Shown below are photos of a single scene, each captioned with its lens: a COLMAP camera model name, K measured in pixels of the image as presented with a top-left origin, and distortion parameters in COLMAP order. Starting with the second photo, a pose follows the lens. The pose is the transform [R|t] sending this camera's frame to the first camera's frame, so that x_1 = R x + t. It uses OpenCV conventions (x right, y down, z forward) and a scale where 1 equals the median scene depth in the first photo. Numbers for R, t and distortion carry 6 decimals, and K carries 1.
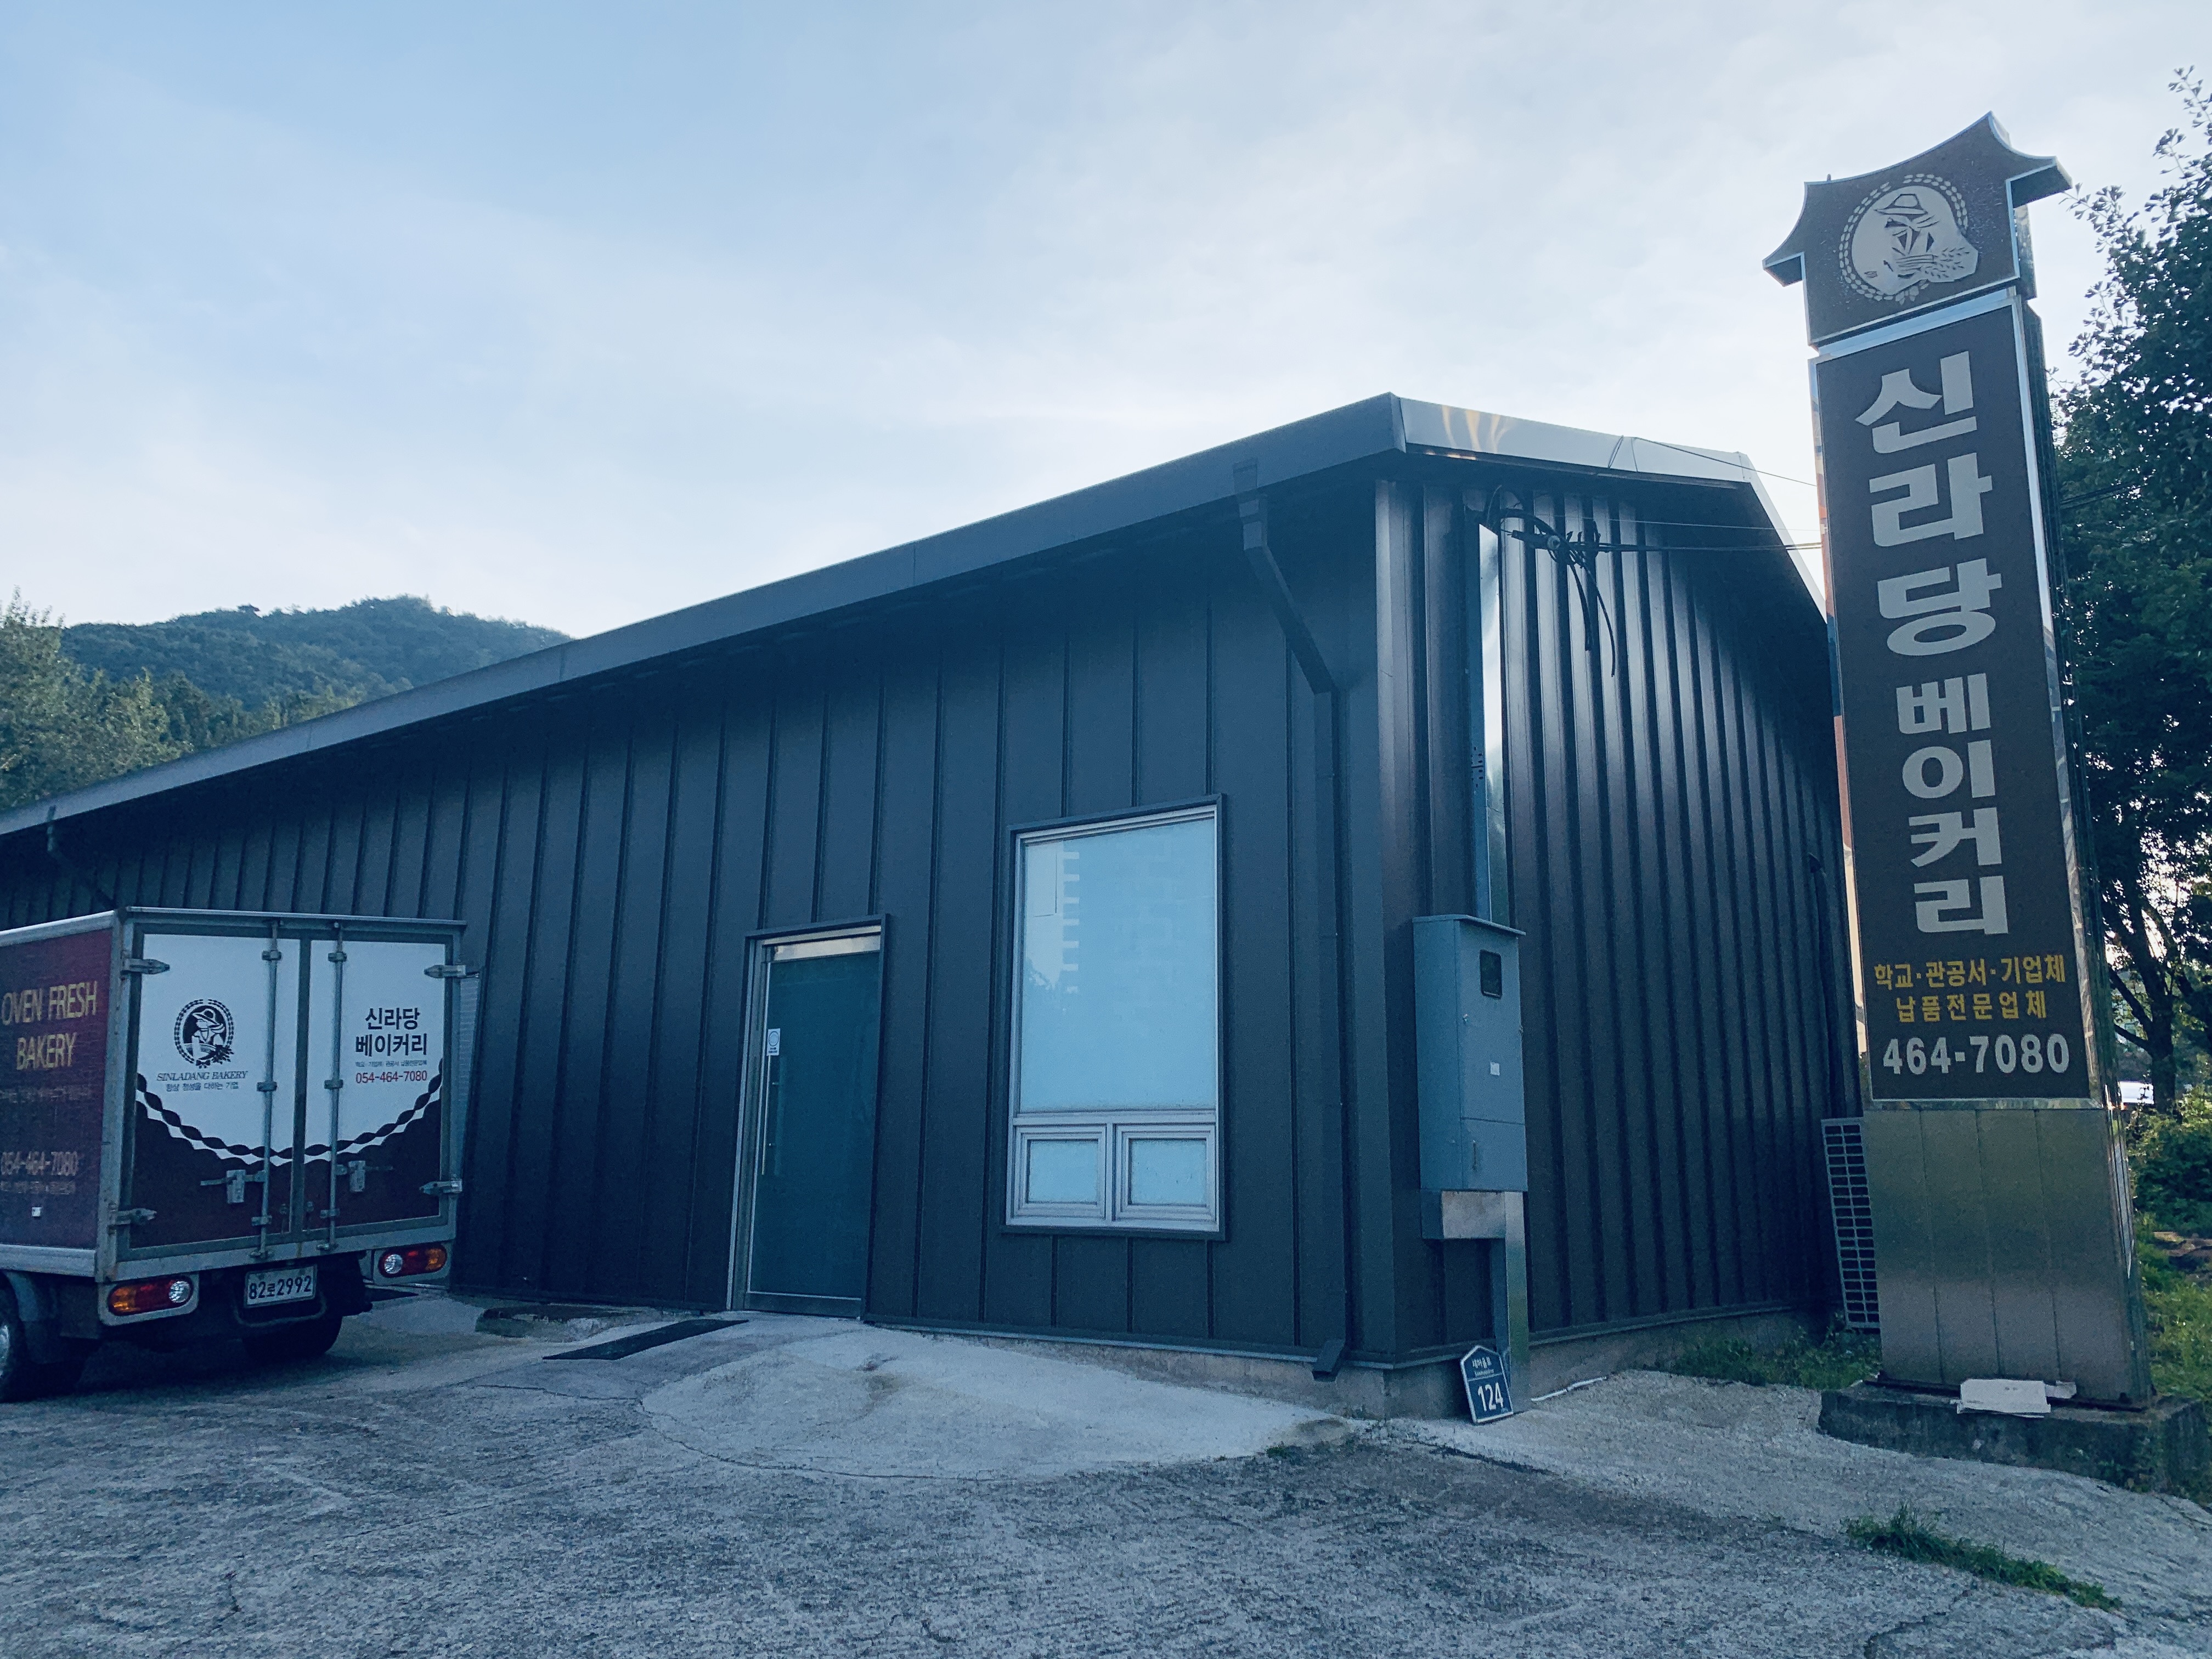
lens RADIAL K [[1541.6, 0, 1267.3], [0, 1541.6, 836.7], [0, 0, 1]] dist [0.059473, -0.093927]
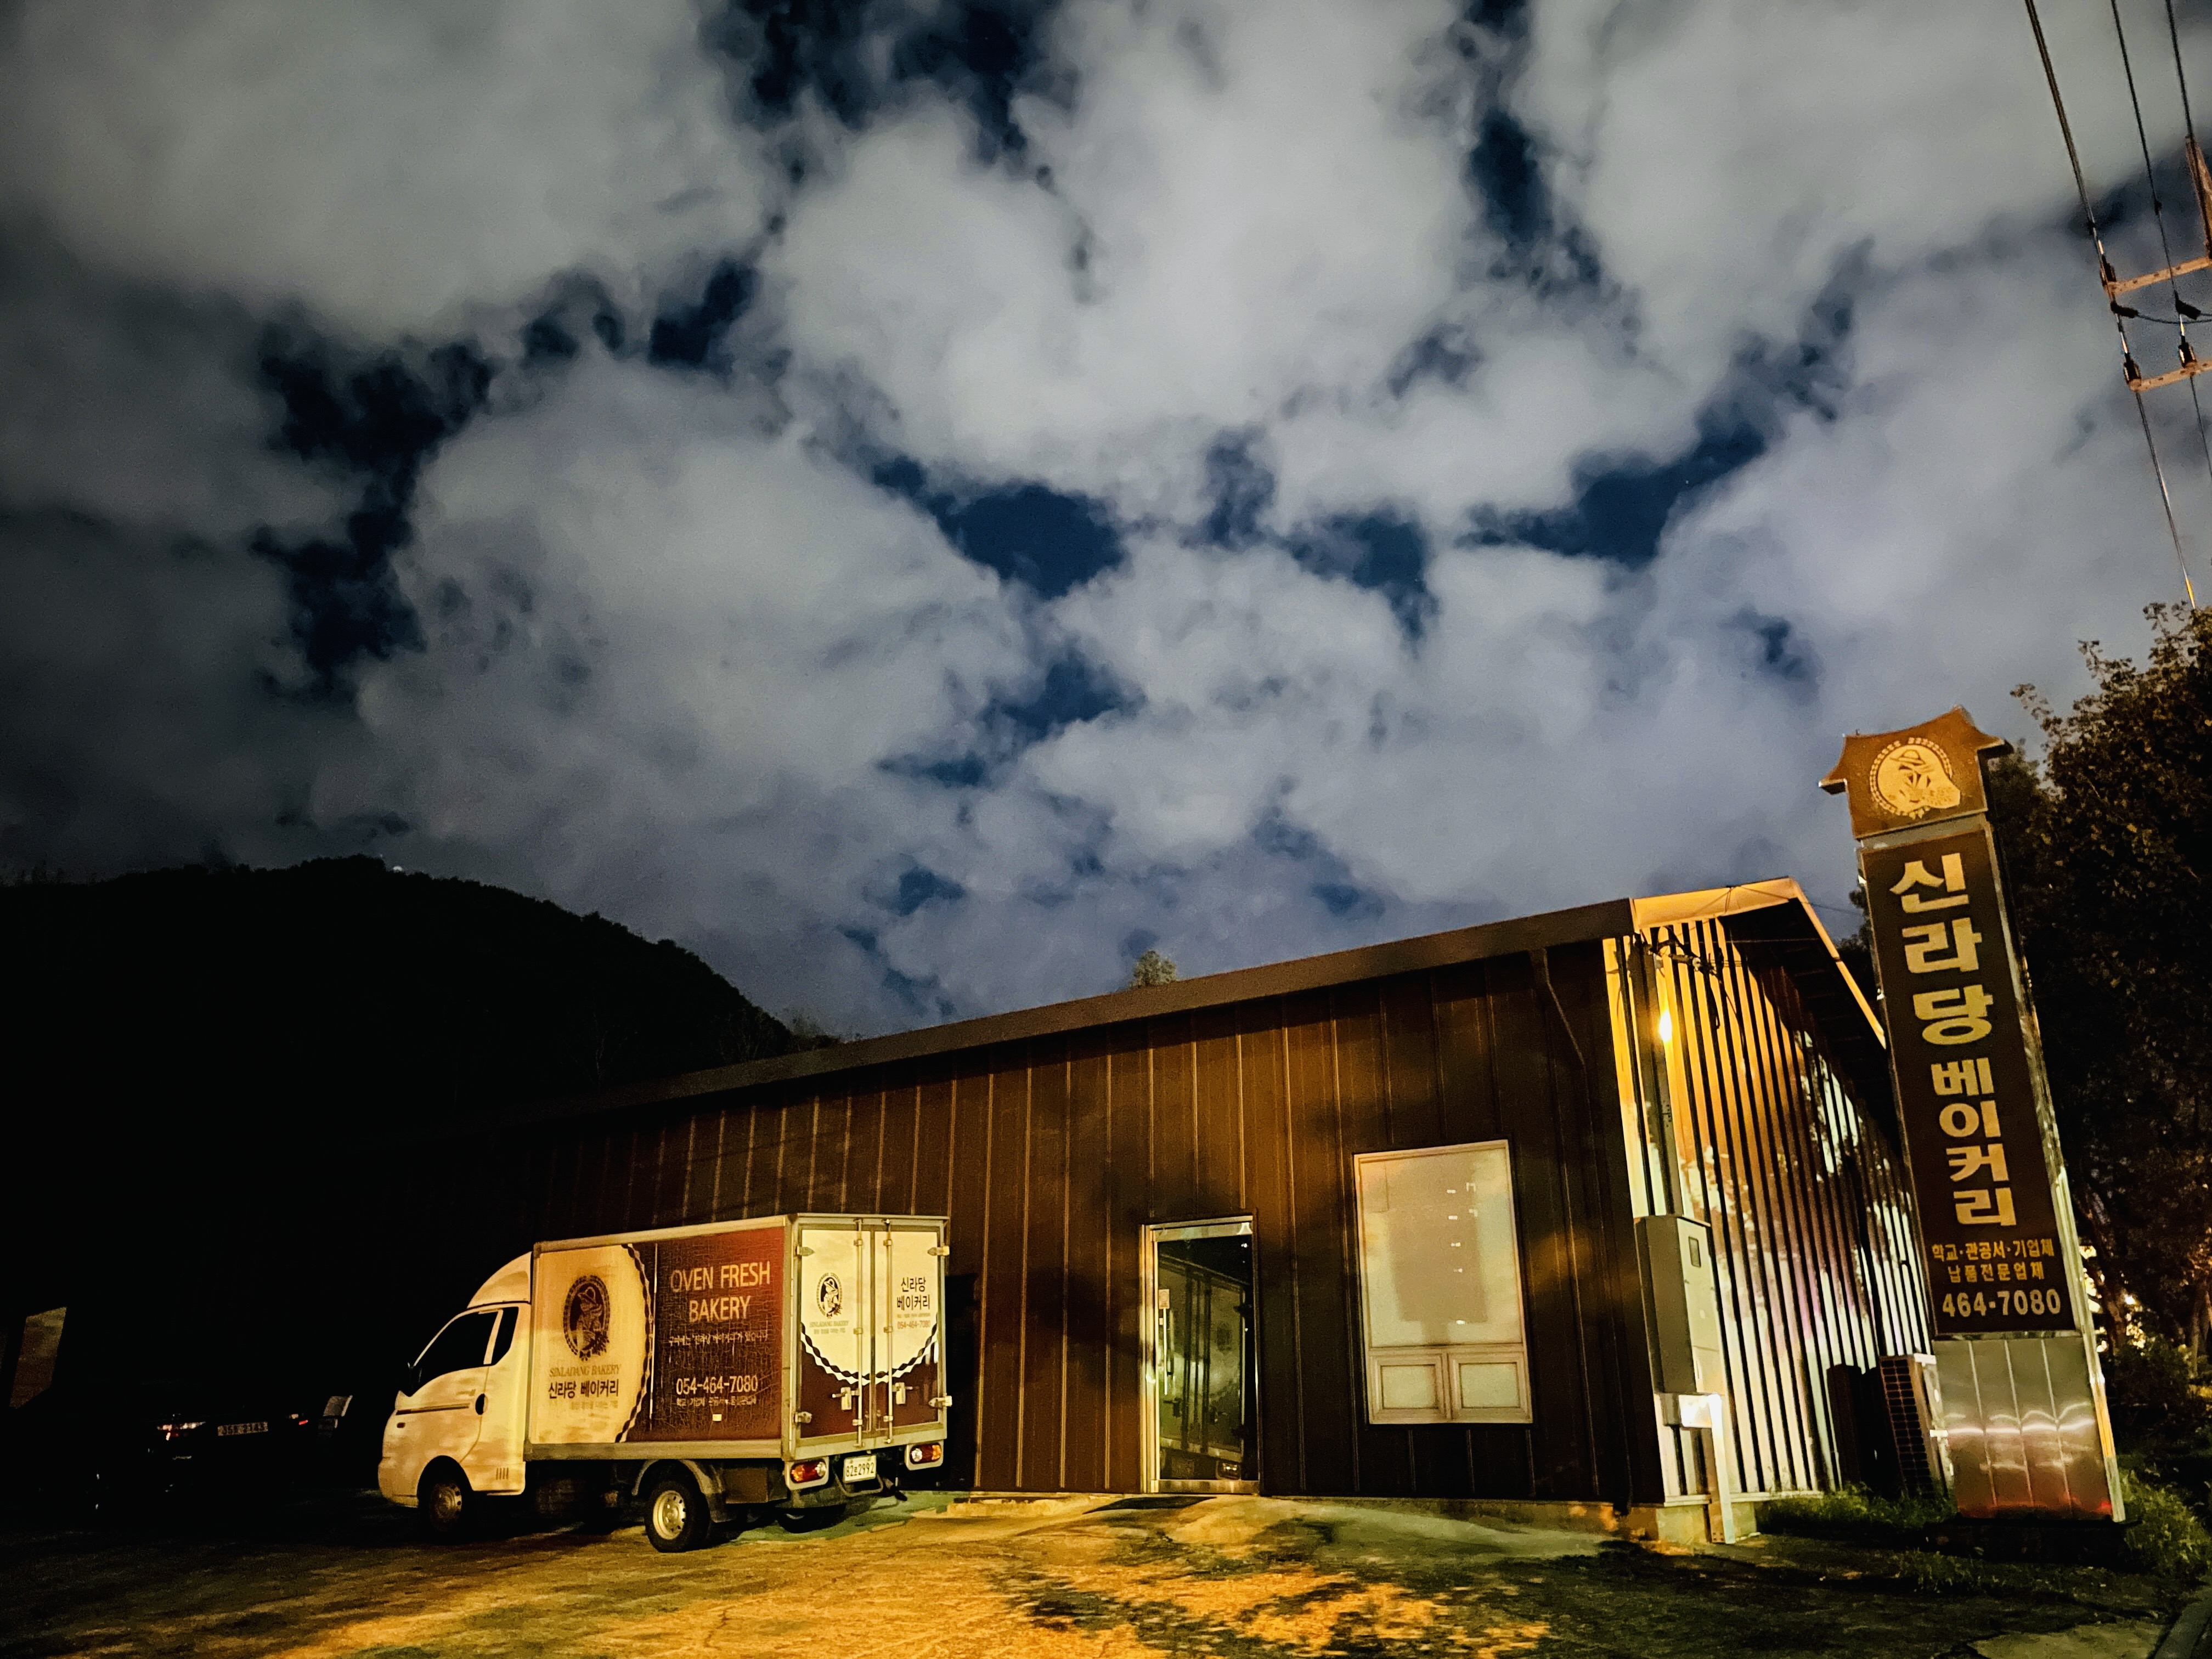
lens RADIAL K [[1686.2, 0, 1106.0], [0, 1686.2, 829.5], [0, 0, 1]] dist [0.003006, -0.004243]
pose [[0.998860, -0.017294, -0.044498, -0.348476], [0.010838, 0.989890, -0.141422, -0.098068], [0.046494, 0.140778, 0.988949, -0.760149]]
